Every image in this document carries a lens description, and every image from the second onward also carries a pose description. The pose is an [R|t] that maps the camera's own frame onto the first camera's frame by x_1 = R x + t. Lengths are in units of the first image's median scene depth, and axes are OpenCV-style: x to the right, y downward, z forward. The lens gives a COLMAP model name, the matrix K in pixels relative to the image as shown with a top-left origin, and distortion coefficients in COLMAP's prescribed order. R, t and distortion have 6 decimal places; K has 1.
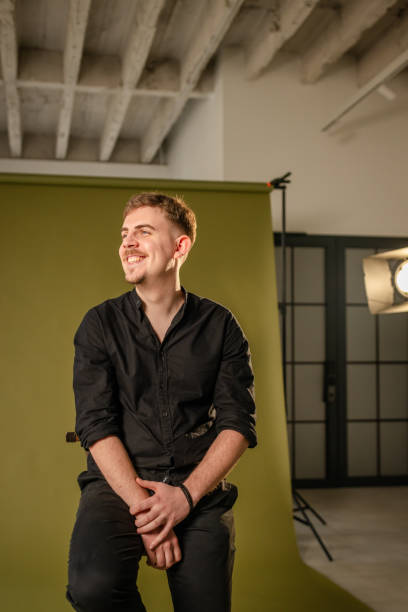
lens RADIAL K [[617.3, 0, 105.0], [0, 617.3, 355.0], [0, 0, 1]] dist [-0.011619, 0.000000]
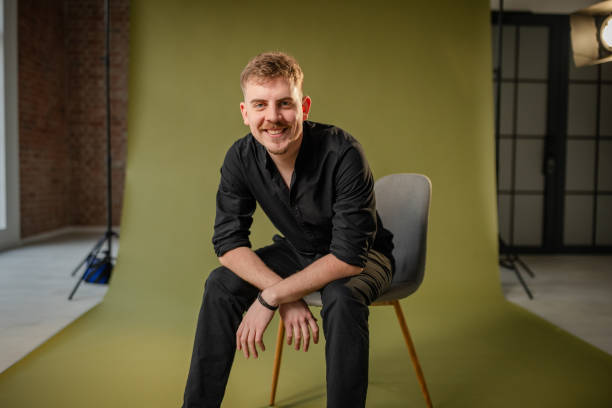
lens RADIAL K [[585.5, 0, 315.3], [0, 585.5, 204.5], [0, 0, 1]] dist [-0.012239, 0.000000]
pose [[0.997771, 0.014553, -0.065132, 0.032016], [-0.009909, 0.997422, 0.071067, 0.063504], [0.065998, -0.070263, 0.995343, -0.031684]]
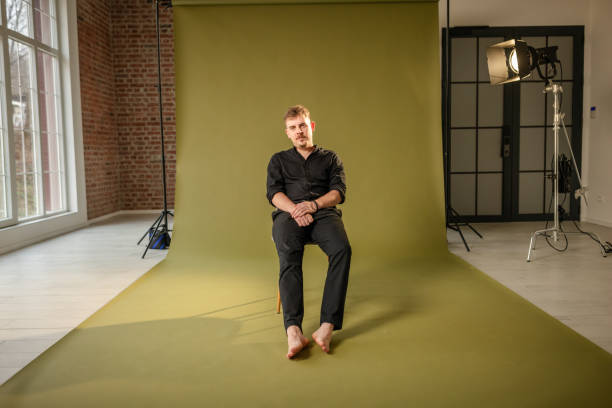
lens RADIAL K [[585.5, 0, 309.2], [0, 585.5, 209.4], [0, 0, 1]] dist [-0.012239, 0.000000]
pose [[0.993615, -0.008340, -0.112514, 0.091612], [0.021109, 0.993395, 0.112787, 0.039061], [0.110830, -0.114442, 0.987228, -0.303994]]
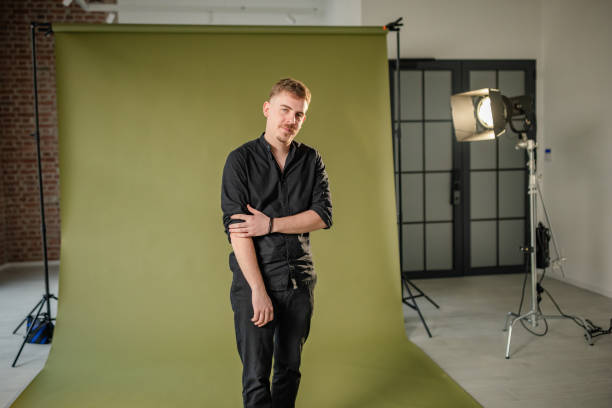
lens RADIAL K [[585.5, 0, 310.2], [0, 585.5, 203.5], [0, 0, 1]] dist [-0.012239, 0.000000]
pose [[0.999459, -0.025348, 0.020949, 0.068204], [0.023344, 0.995588, 0.090881, -0.034737], [-0.023160, -0.090342, 0.995641, -0.104730]]
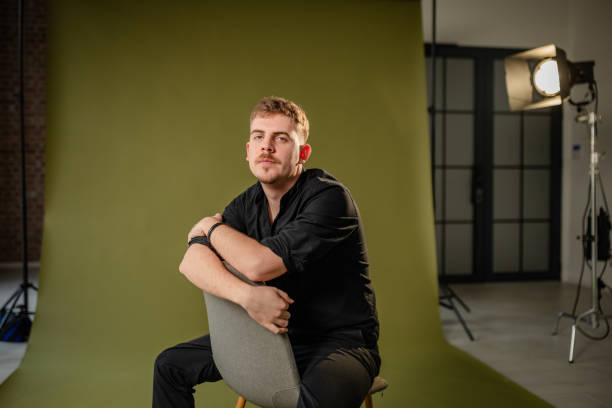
lens RADIAL K [[585.5, 0, 306.2], [0, 585.5, 203.8], [0, 0, 1]] dist [-0.012239, 0.000000]
pose [[0.998580, -0.003333, 0.053175, 0.012973], [0.000723, 0.998797, 0.049036, 0.027624], [-0.053275, -0.048928, 0.997381, -0.001872]]
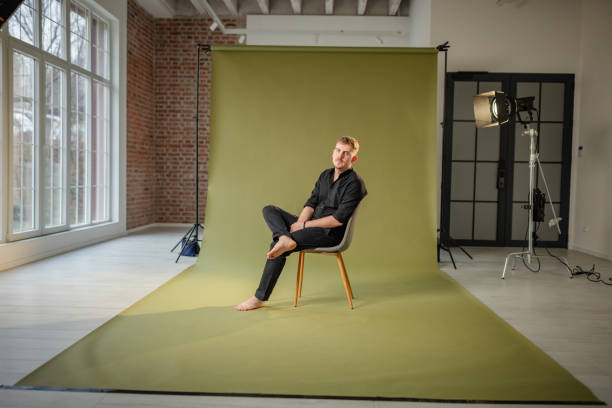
lens RADIAL K [[585.5, 0, 311.4], [0, 585.5, 206.4], [0, 0, 1]] dist [-0.012239, 0.000000]
pose [[0.988176, 0.025950, -0.151110, 0.137154], [-0.015412, 0.997393, 0.070493, 0.029028], [0.152545, -0.067331, 0.986000, -0.461767]]
